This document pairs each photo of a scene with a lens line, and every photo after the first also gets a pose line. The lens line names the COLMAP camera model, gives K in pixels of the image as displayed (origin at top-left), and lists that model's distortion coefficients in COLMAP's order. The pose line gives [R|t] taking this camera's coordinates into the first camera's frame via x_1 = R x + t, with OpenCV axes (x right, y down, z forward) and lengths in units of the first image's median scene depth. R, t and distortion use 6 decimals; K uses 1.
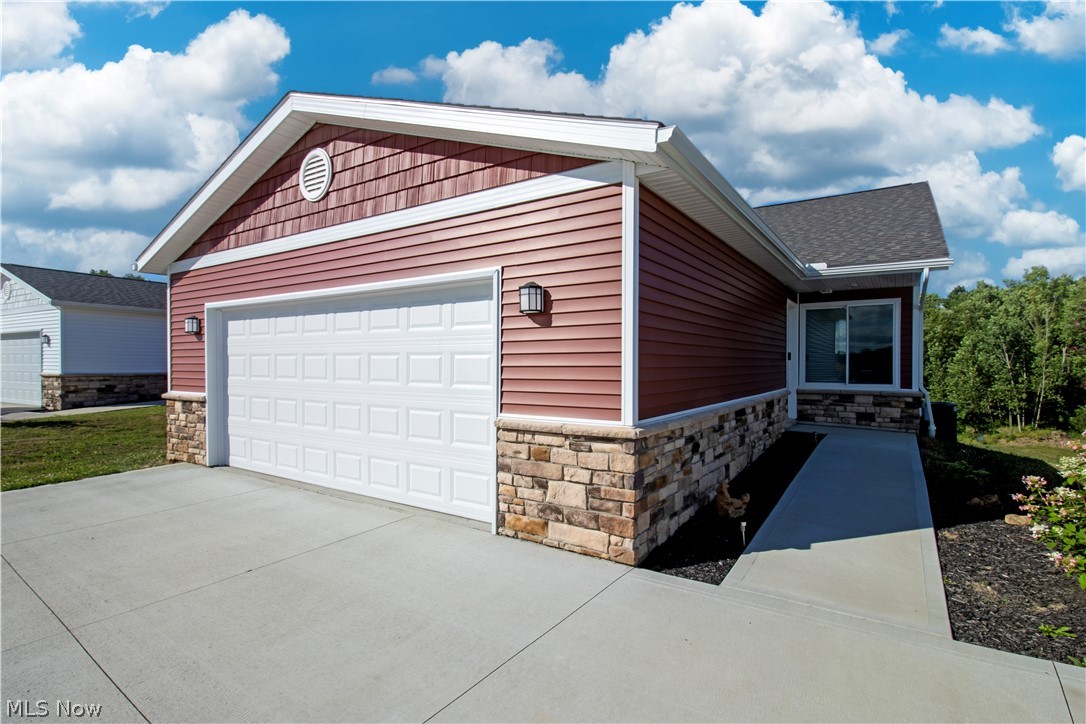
lens RADIAL K [[532.2, 0, 547.0], [0, 532.2, 371.5], [0, 0, 1]] dist [-0.011511, -0.000309]
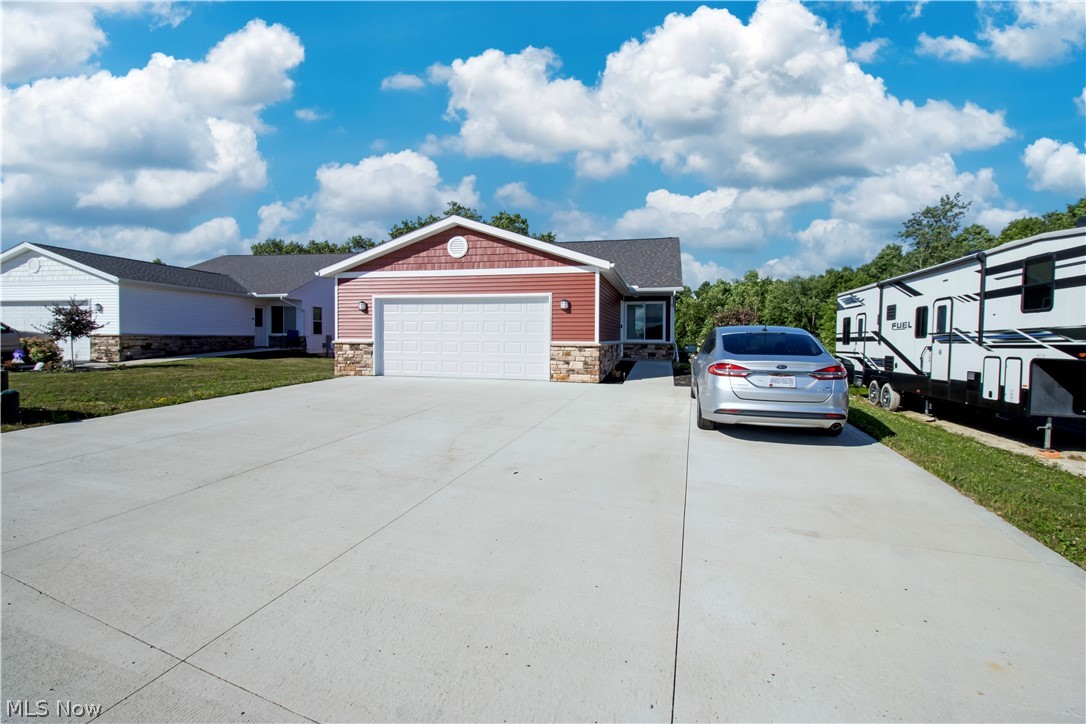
lens RADIAL K [[503.4, 0, 542.1], [0, 503.4, 357.2], [0, 0, 1]] dist [-0.006484, -0.007348]
pose [[0.941493, -0.005809, 0.336983, -0.684409], [-0.001822, 0.999749, 0.022326, 0.064250], [-0.337028, -0.021634, 0.941246, -1.046246]]
